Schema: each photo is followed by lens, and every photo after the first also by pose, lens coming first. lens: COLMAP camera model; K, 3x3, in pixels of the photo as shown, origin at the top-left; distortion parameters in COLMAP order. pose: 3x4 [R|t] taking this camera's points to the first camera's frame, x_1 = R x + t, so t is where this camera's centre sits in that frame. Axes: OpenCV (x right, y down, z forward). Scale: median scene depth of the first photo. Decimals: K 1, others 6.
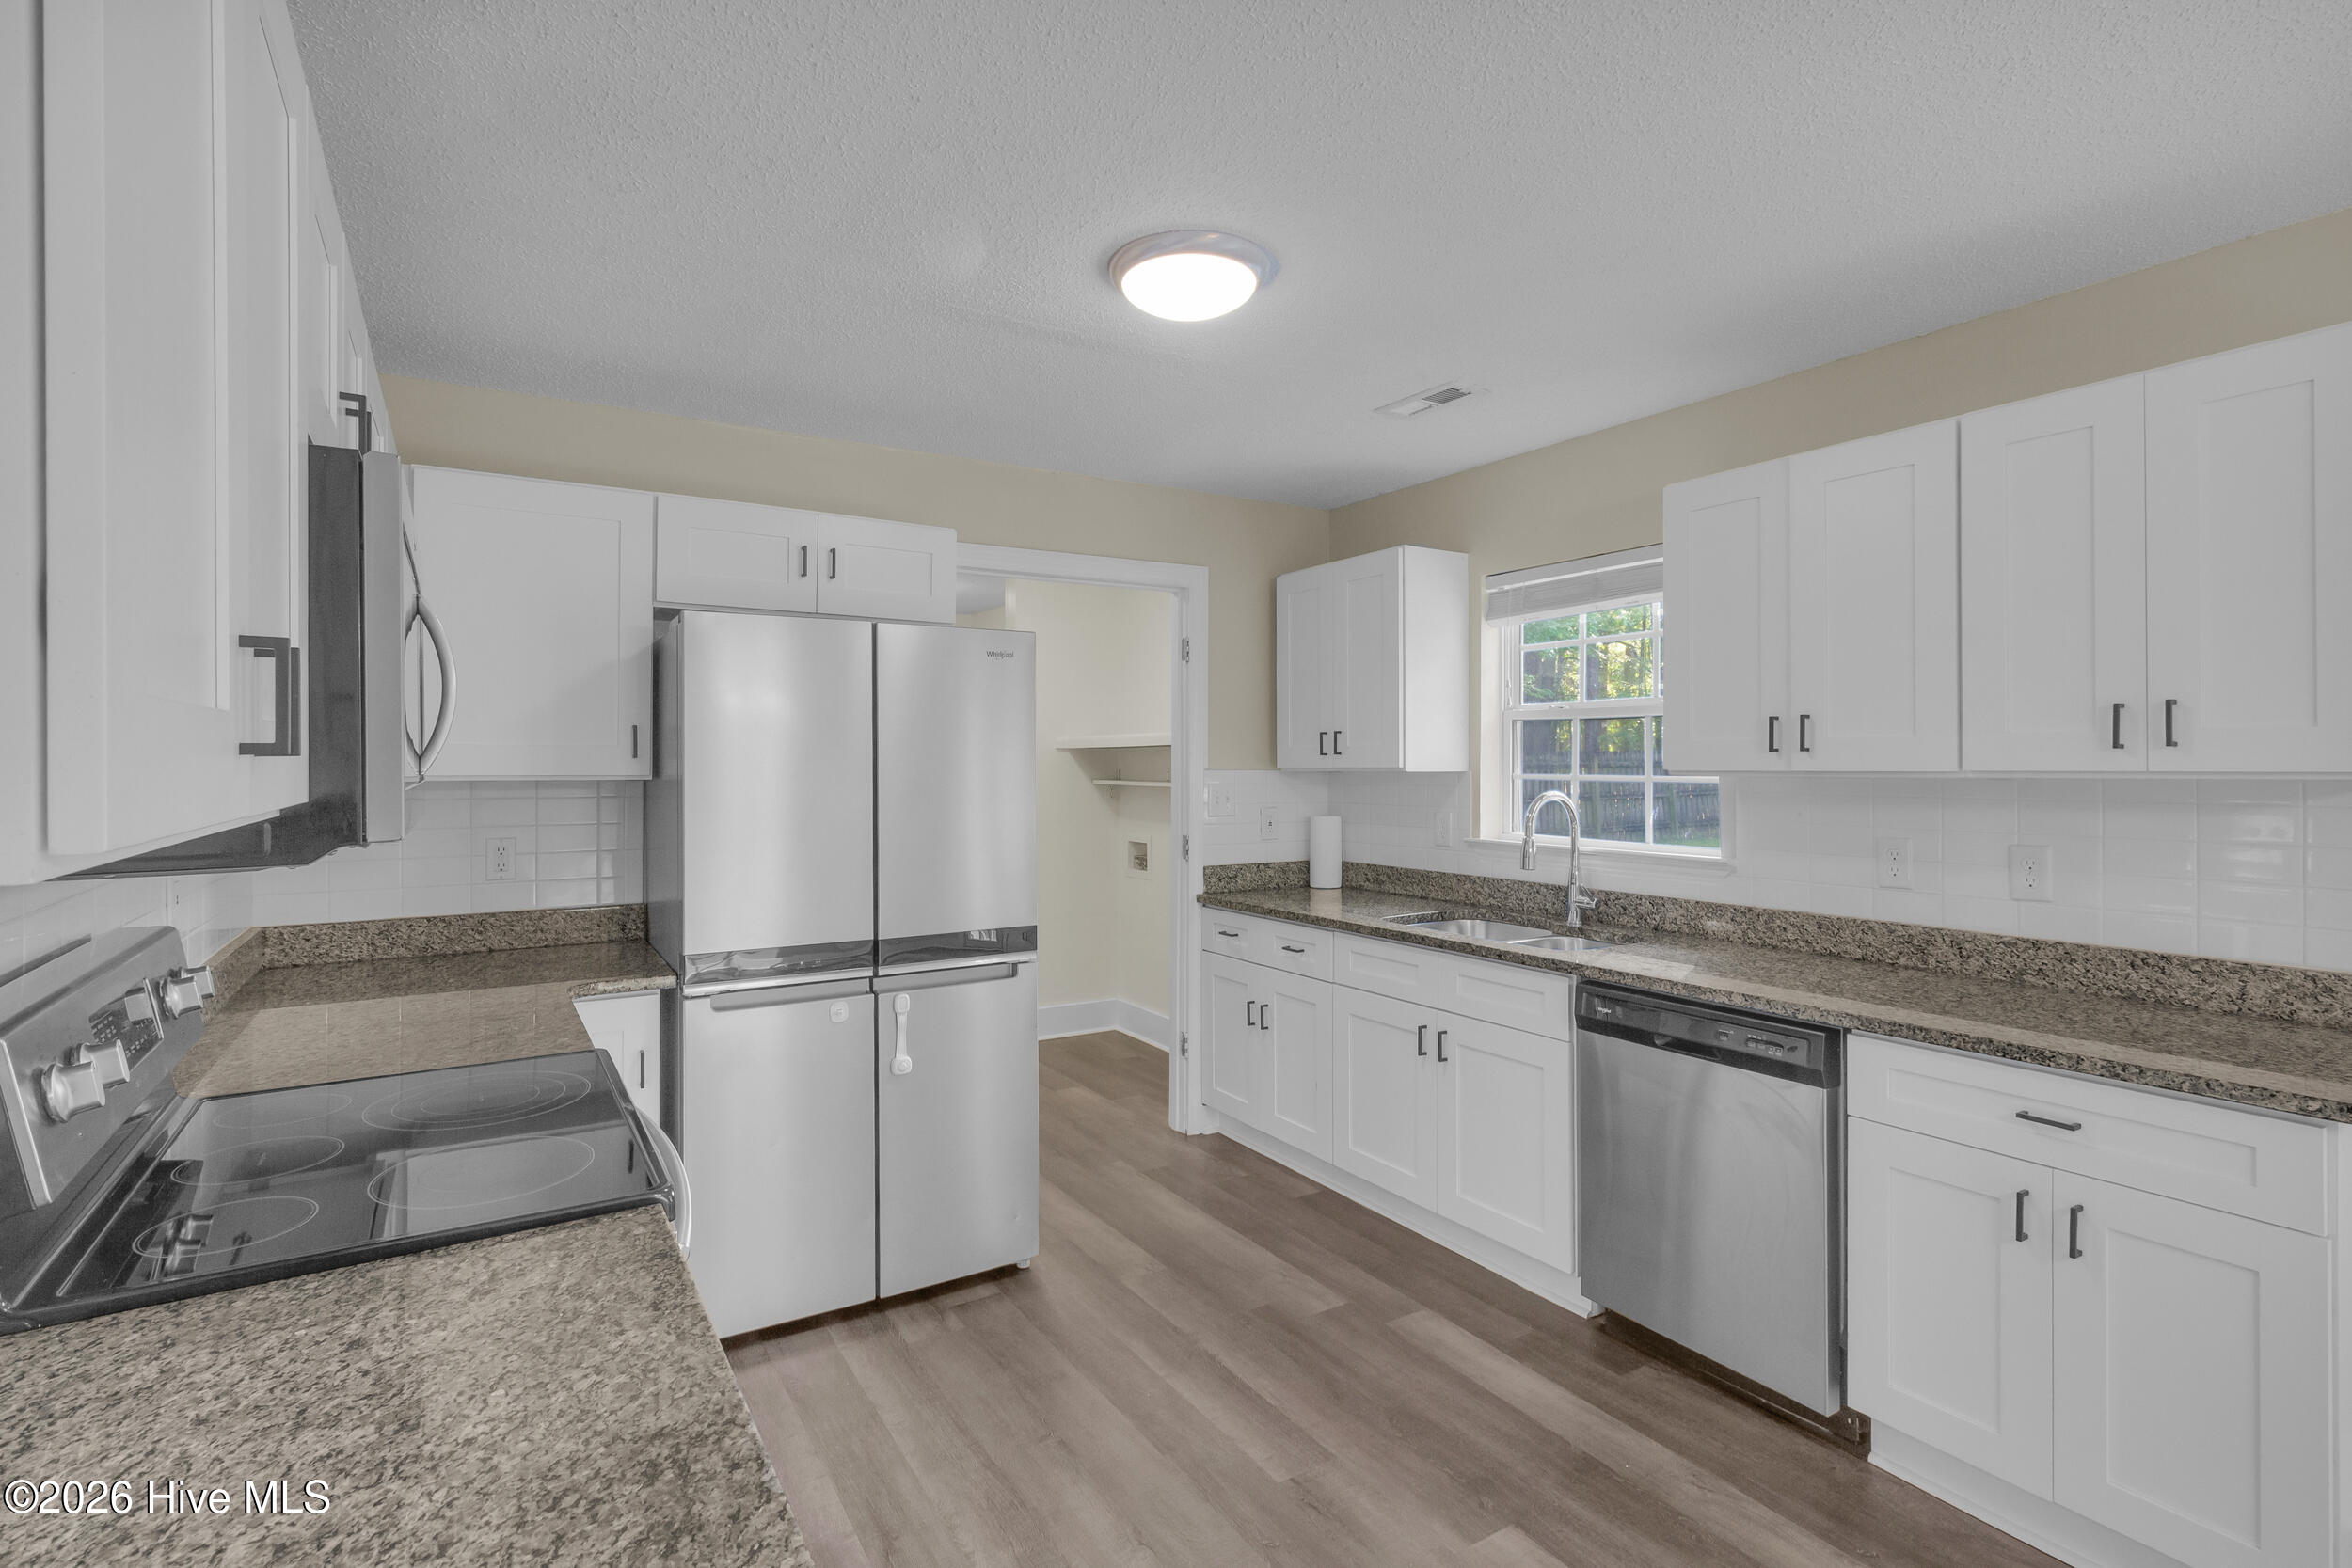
lens RADIAL K [[1111.3, 0, 1175.8], [0, 1111.3, 757.1], [0, 0, 1]] dist [-0.002493, 0.000073]
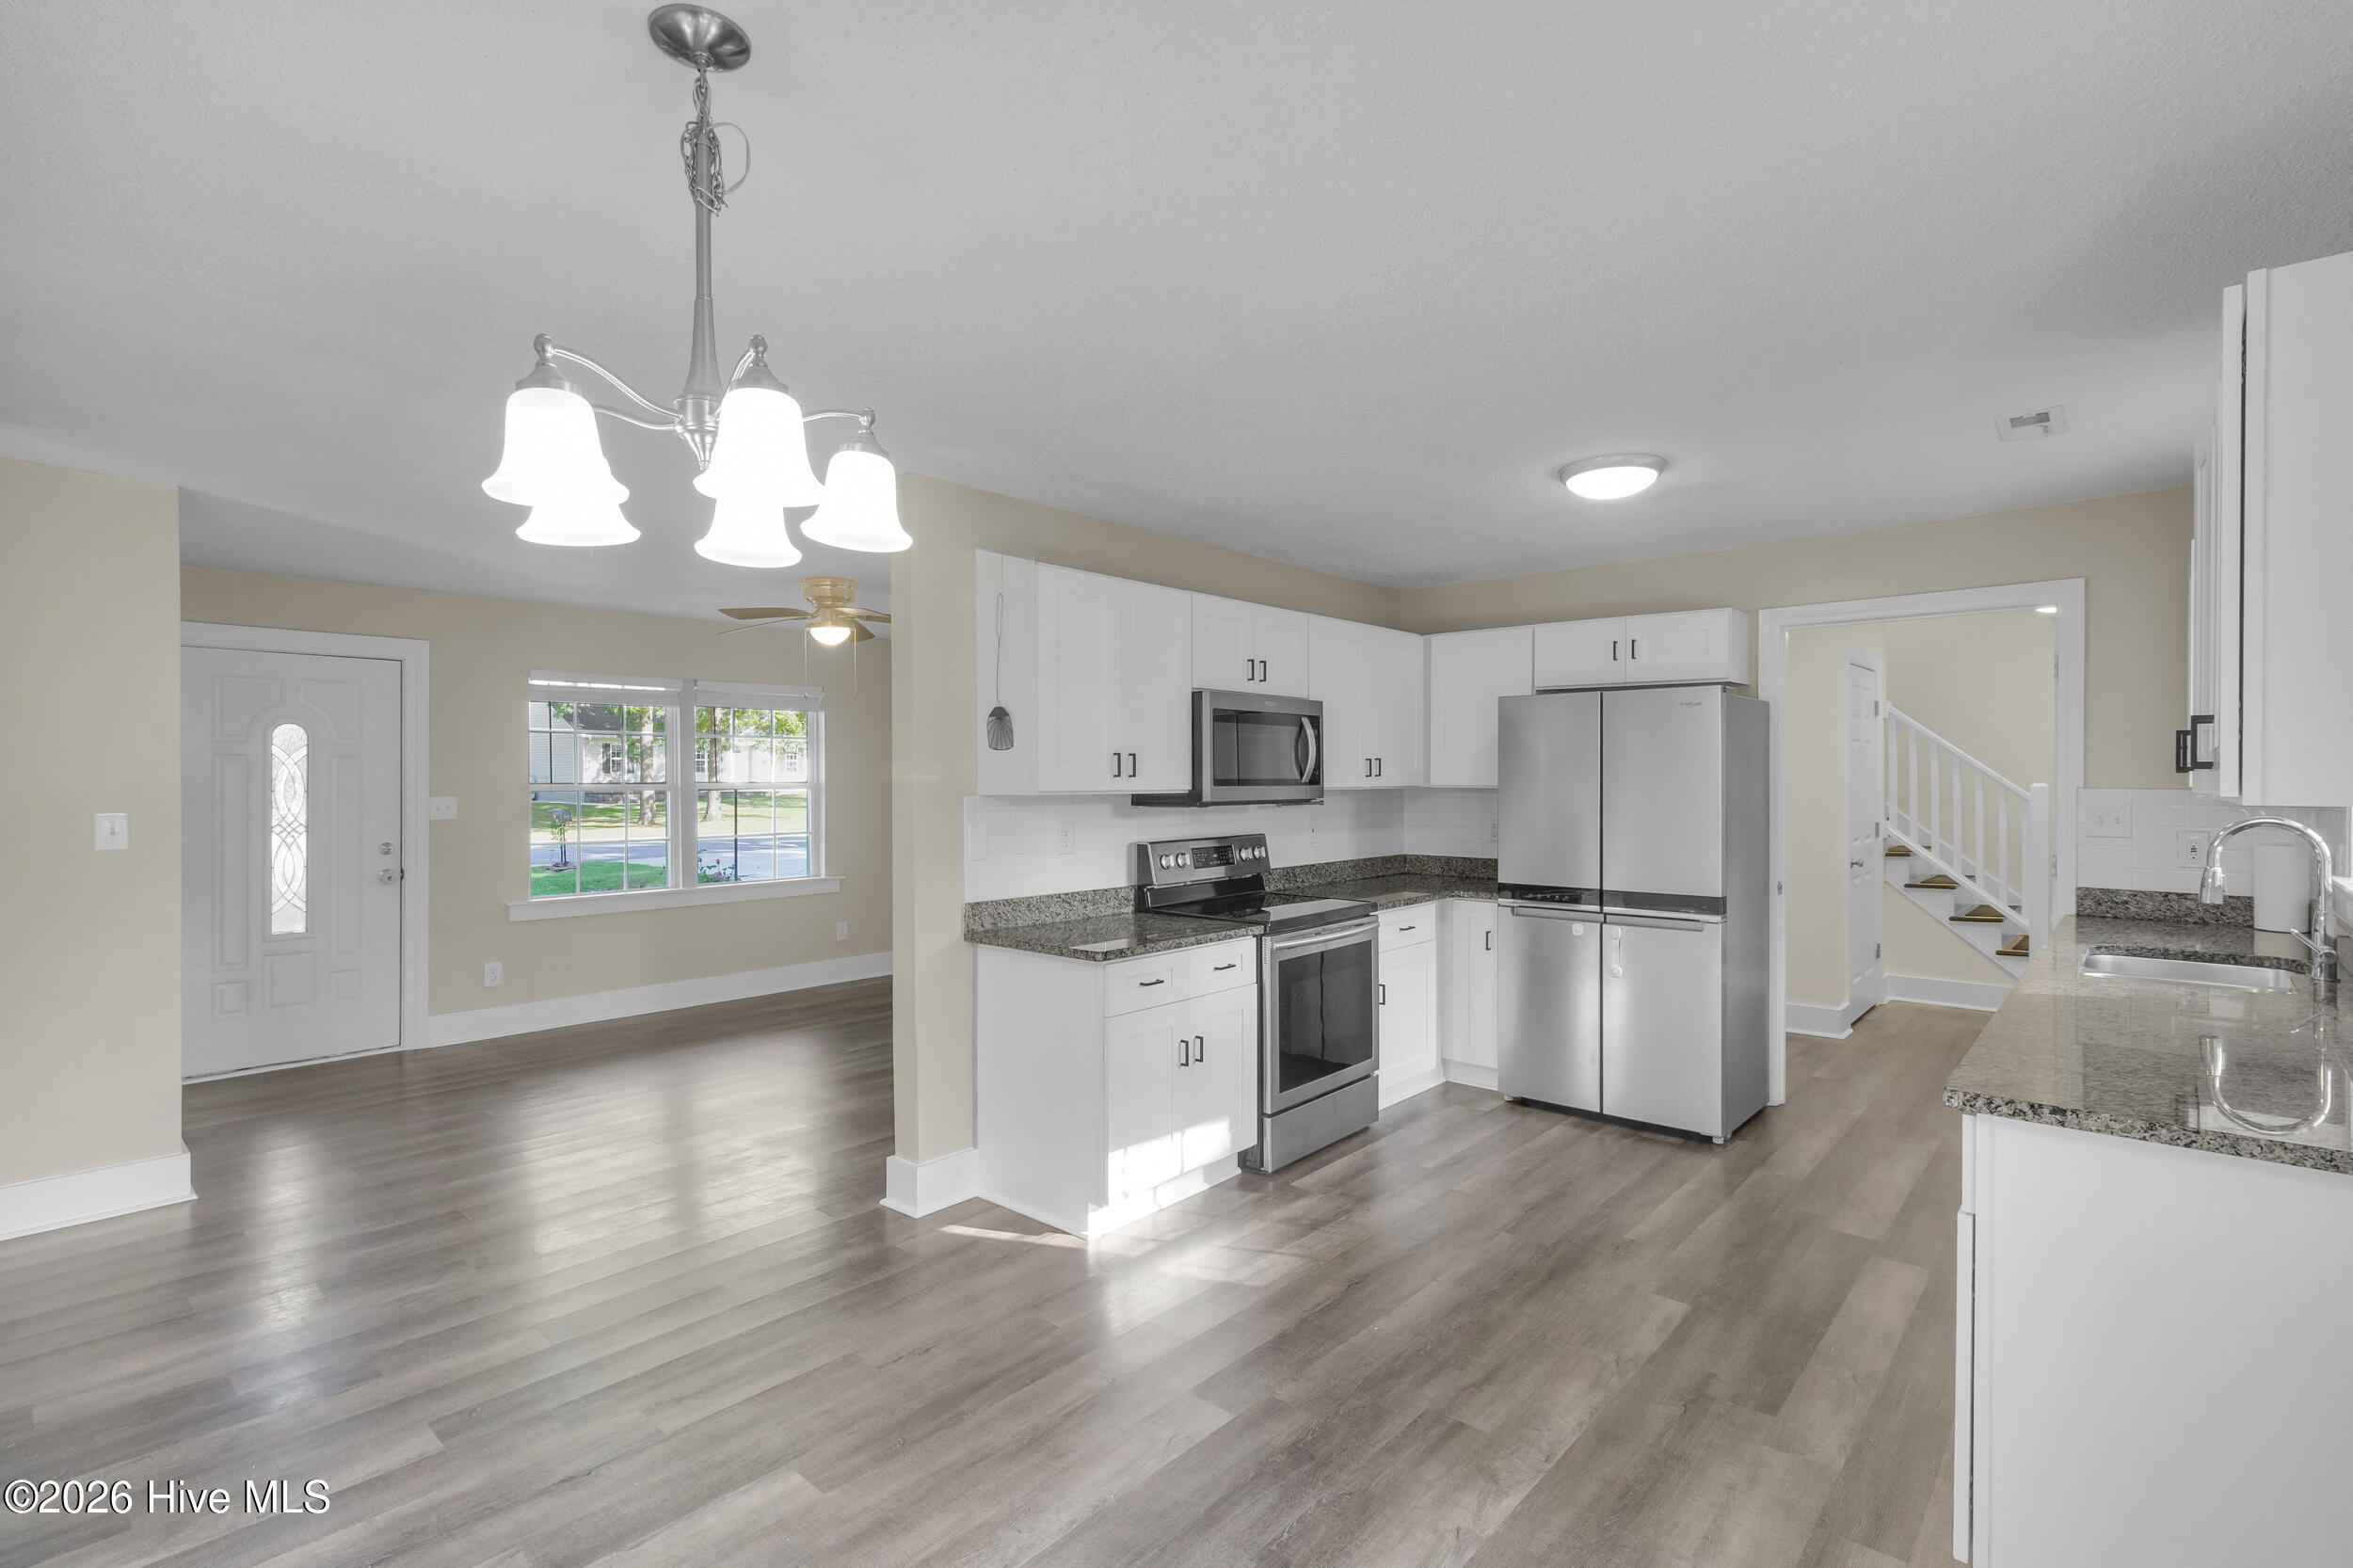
lens RADIAL K [[1101.4, 0, 1183.8], [0, 1101.4, 785.9], [0, 0, 1]] dist [0.003227, 0.000464]
pose [[0.289481, 0.008540, -0.957146, 1.033925], [0.000627, 0.999958, 0.009112, 0.000480], [0.957184, -0.003238, 0.289463, -0.033971]]
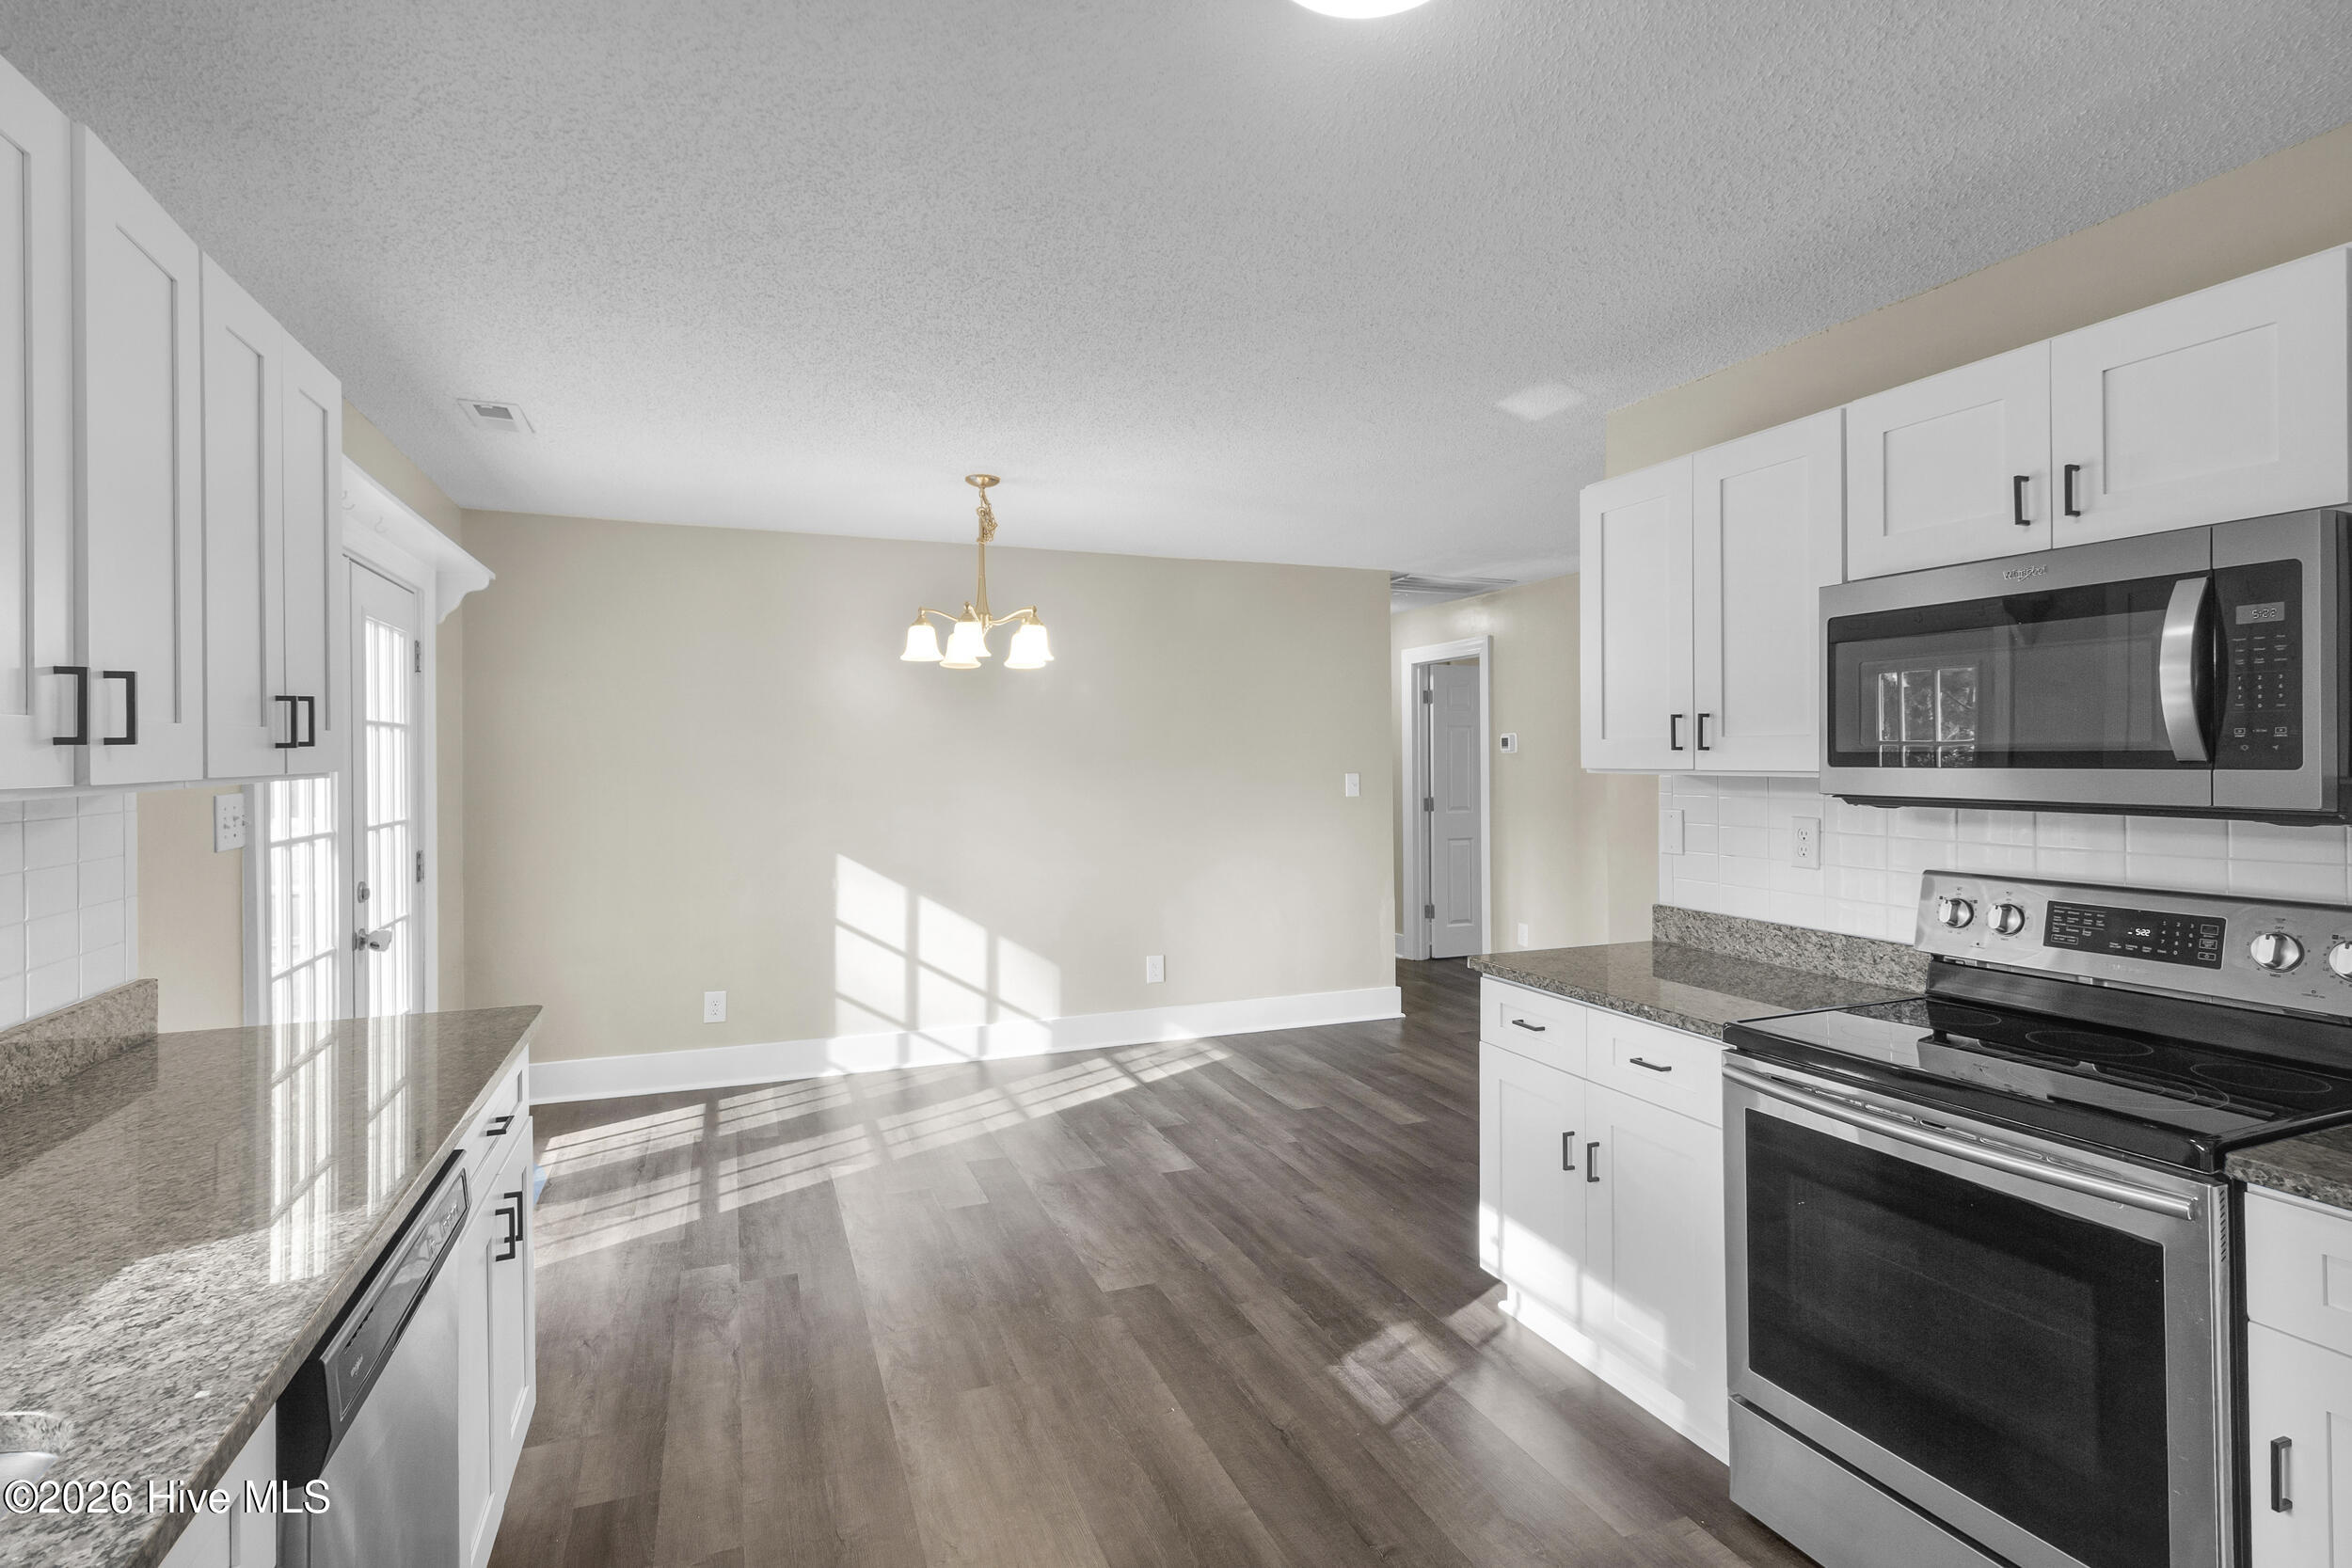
lens RADIAL K [[1137.1, 0, 1160.0], [0, 1137.1, 789.8], [0, 0, 1]] dist [0.001565, -0.000270]
pose [[-0.981052, 0.005023, 0.193682, 0.009929], [0.010586, 0.999560, 0.027696, 0.005235], [-0.193457, 0.029222, -0.980673, 1.211640]]
